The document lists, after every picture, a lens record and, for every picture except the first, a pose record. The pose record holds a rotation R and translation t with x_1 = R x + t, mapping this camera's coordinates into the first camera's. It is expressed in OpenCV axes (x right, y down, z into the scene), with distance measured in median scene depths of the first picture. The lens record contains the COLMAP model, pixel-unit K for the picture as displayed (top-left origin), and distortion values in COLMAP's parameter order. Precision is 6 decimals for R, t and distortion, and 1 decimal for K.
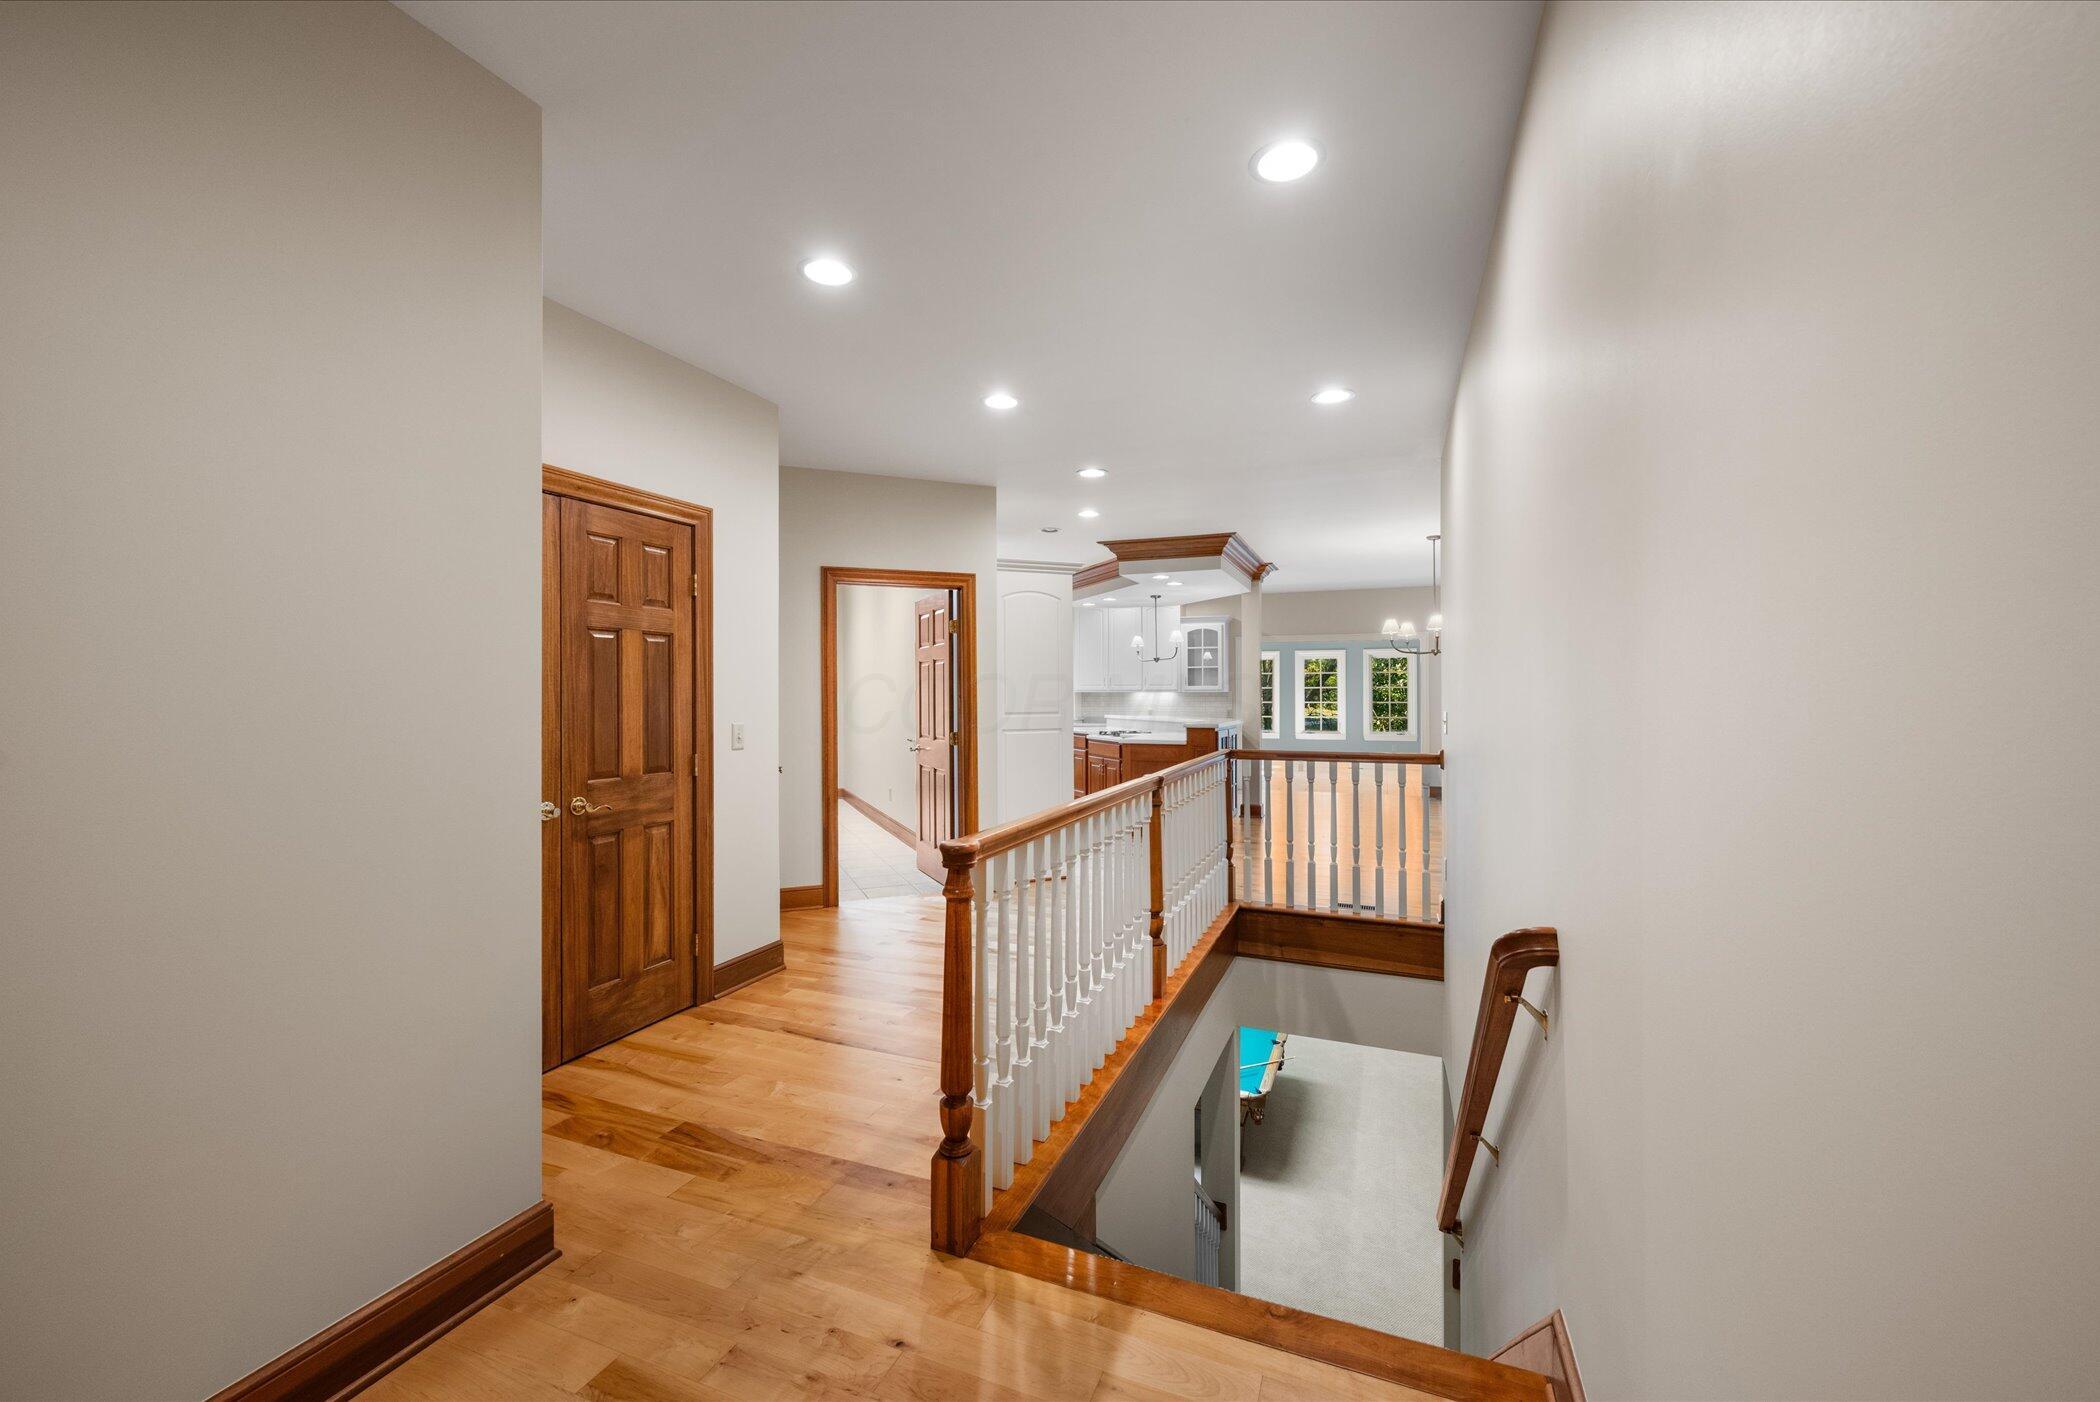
lens RADIAL K [[837.2, 0, 1042.7], [0, 837.2, 692.9], [0, 0, 1]] dist [-0.000739, 0.000000]
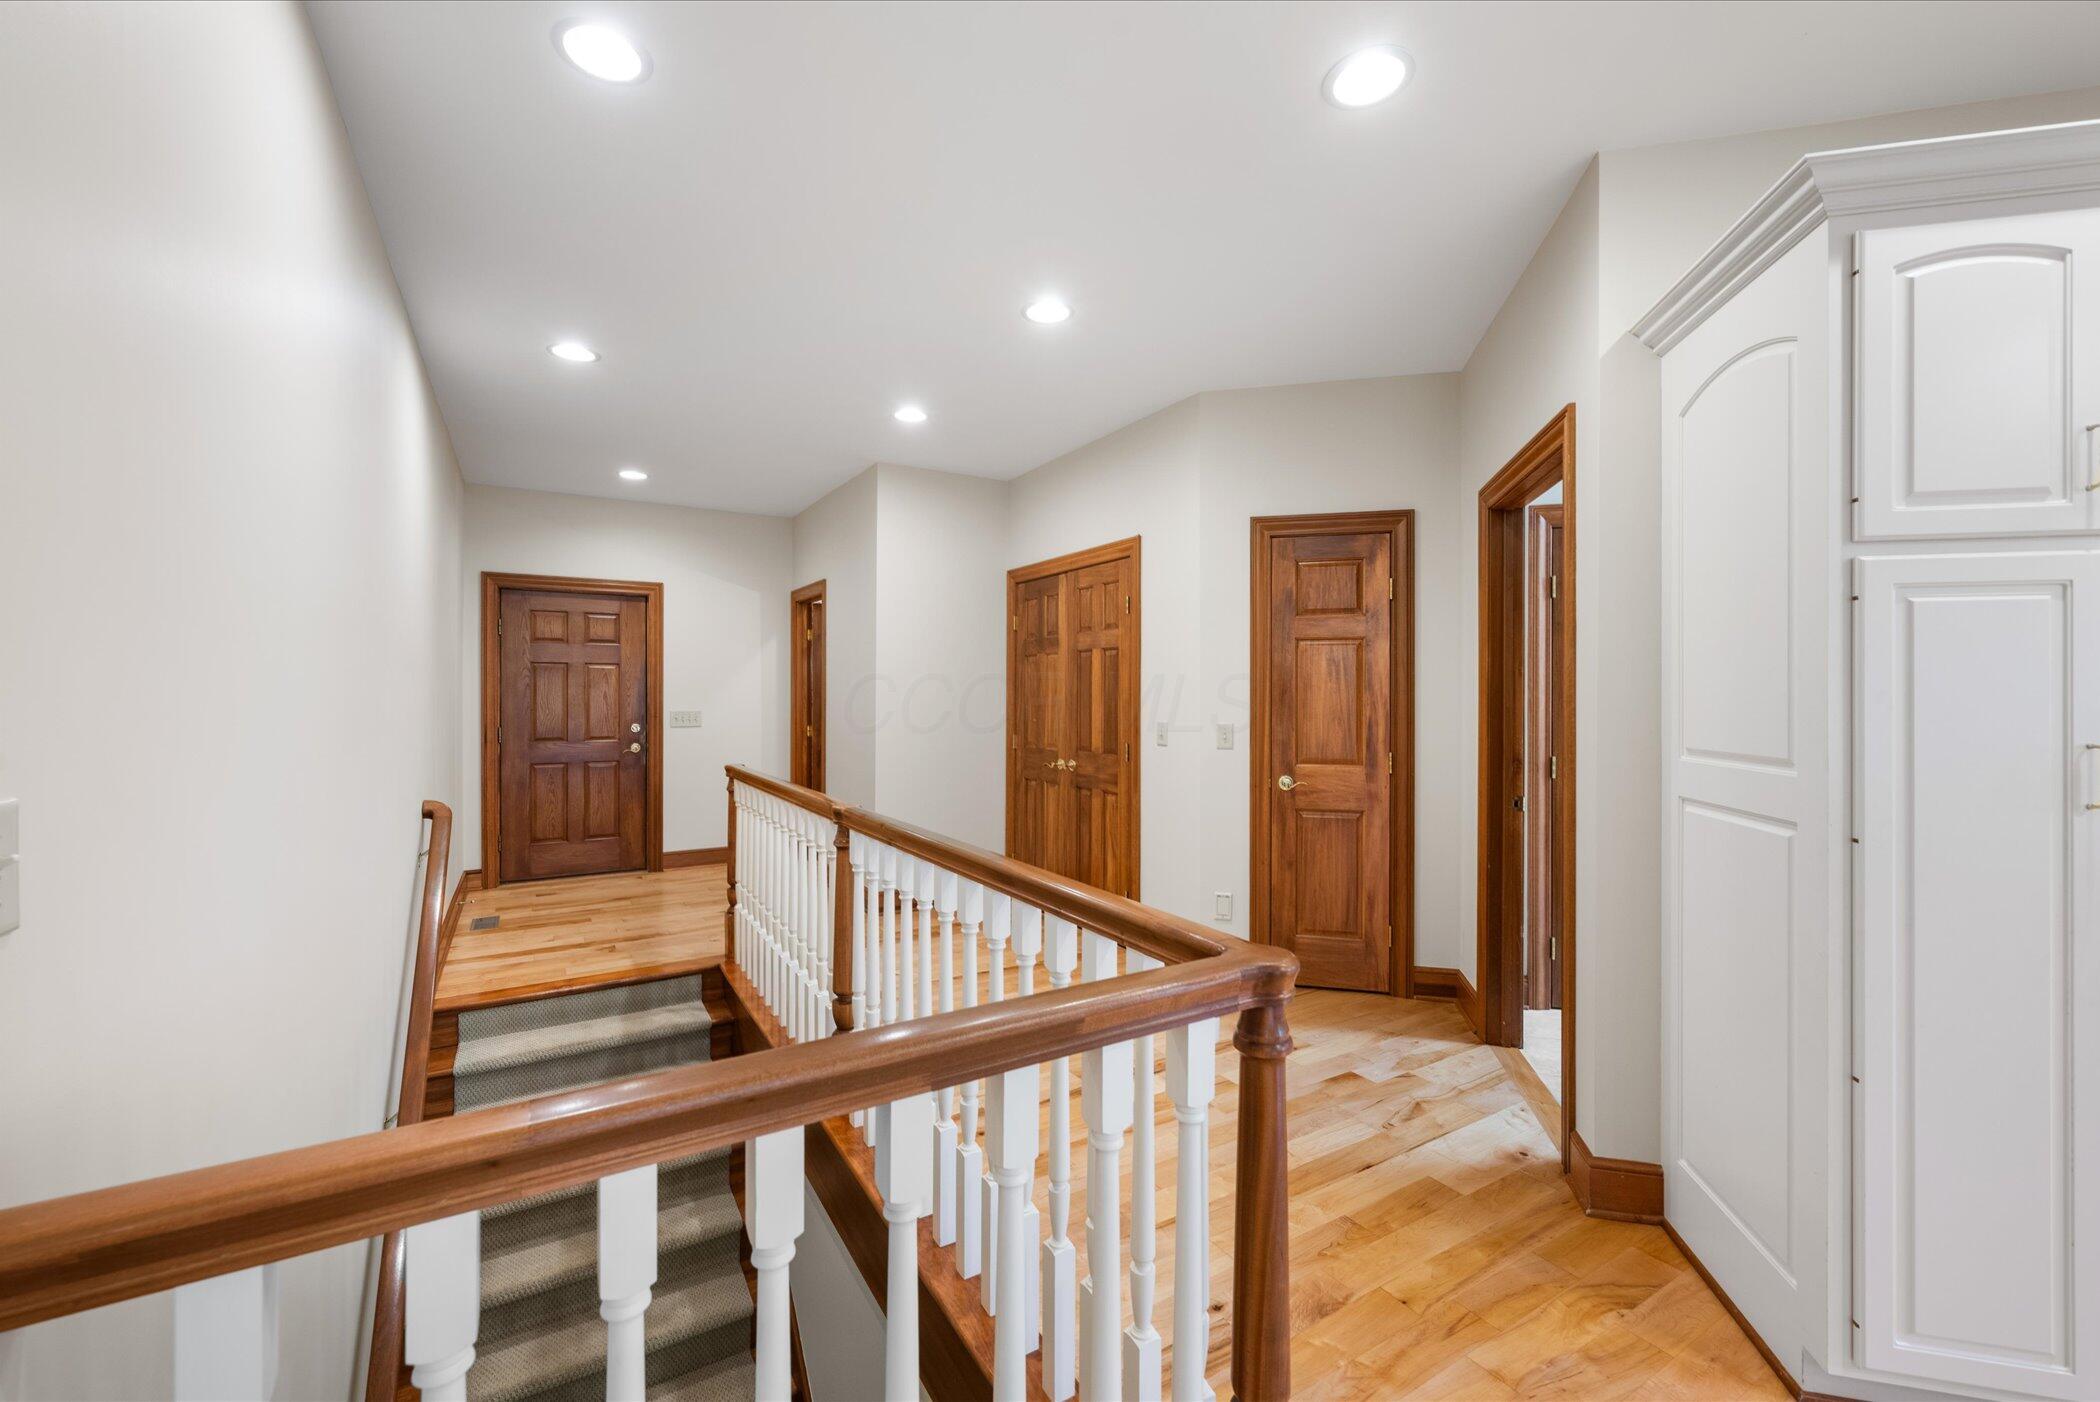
lens RADIAL K [[837.2, 0, 1058.2], [0, 837.2, 700.7], [0, 0, 1]] dist [-0.000739, 0.000000]
pose [[-0.592408, 0.003162, -0.805632, 0.669856], [0.005873, 0.999983, -0.000395, 0.011802], [0.805617, -0.004965, -0.592416, 1.753370]]
